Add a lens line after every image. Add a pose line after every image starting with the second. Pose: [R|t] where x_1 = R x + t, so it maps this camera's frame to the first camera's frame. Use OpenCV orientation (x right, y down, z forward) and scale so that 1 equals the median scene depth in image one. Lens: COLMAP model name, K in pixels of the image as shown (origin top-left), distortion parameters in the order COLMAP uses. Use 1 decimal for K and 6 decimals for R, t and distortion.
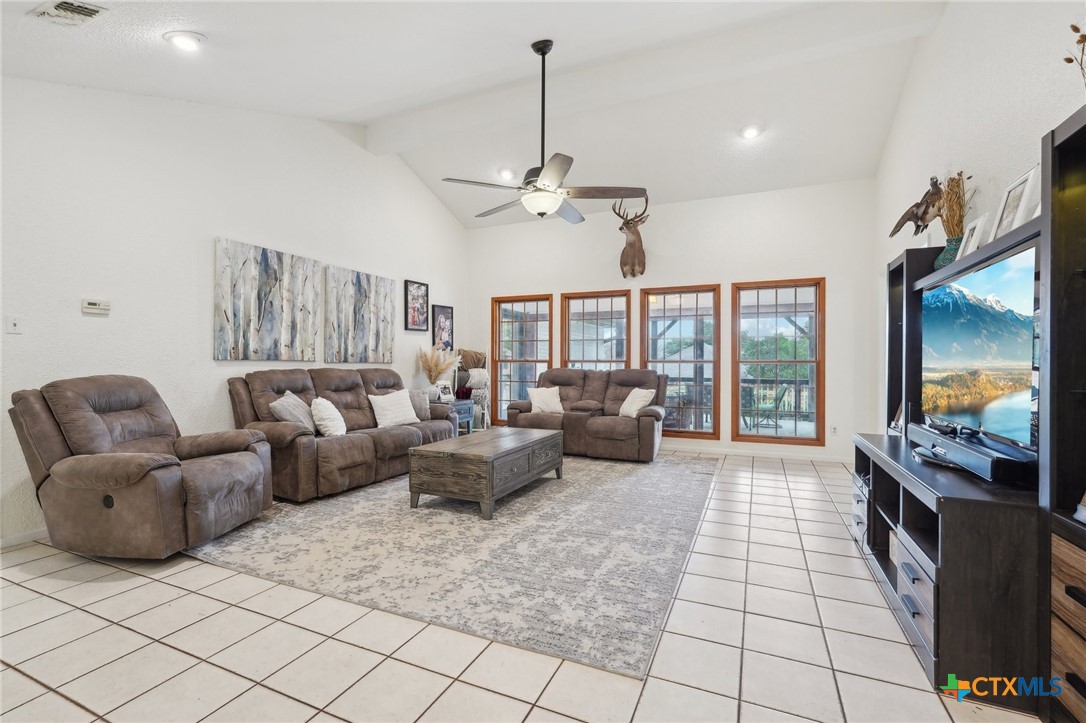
lens RADIAL K [[481.7, 0, 547.8], [0, 481.7, 359.7], [0, 0, 1]] dist [0.000534, 0.000522]
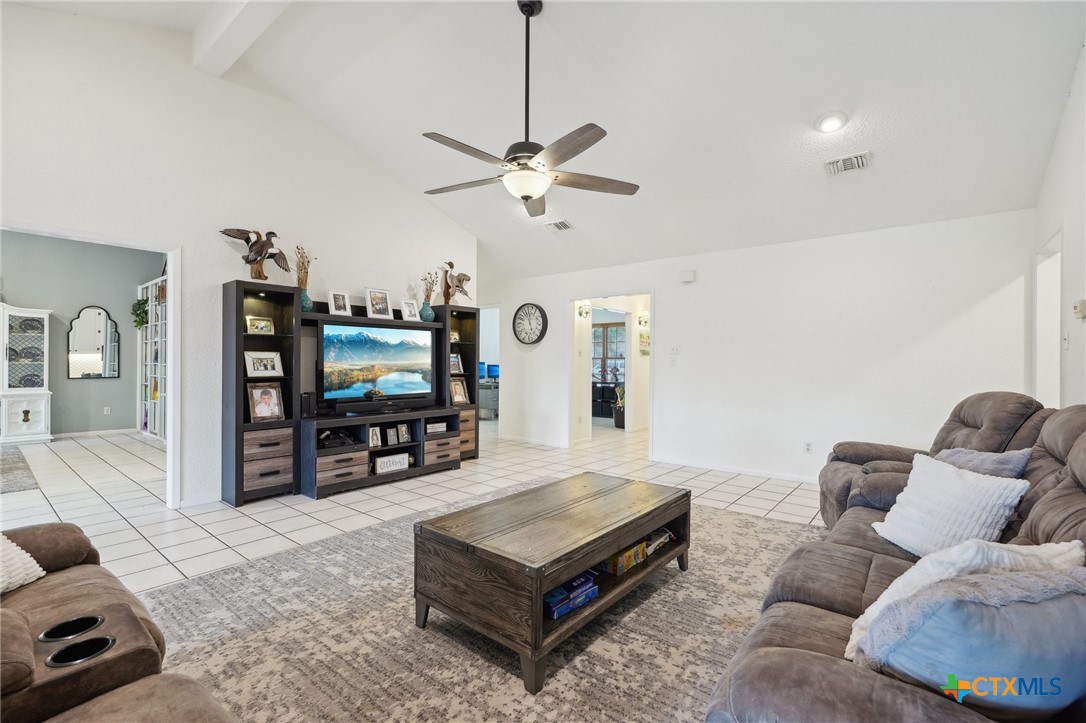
lens RADIAL K [[481.7, 0, 547.8], [0, 481.7, 359.7], [0, 0, 1]] dist [0.000534, 0.000522]
pose [[-0.966150, -0.007362, 0.257875, -0.282586], [-0.009577, 0.999927, -0.007333, -0.011628], [-0.257802, -0.009555, -0.966150, 1.900199]]
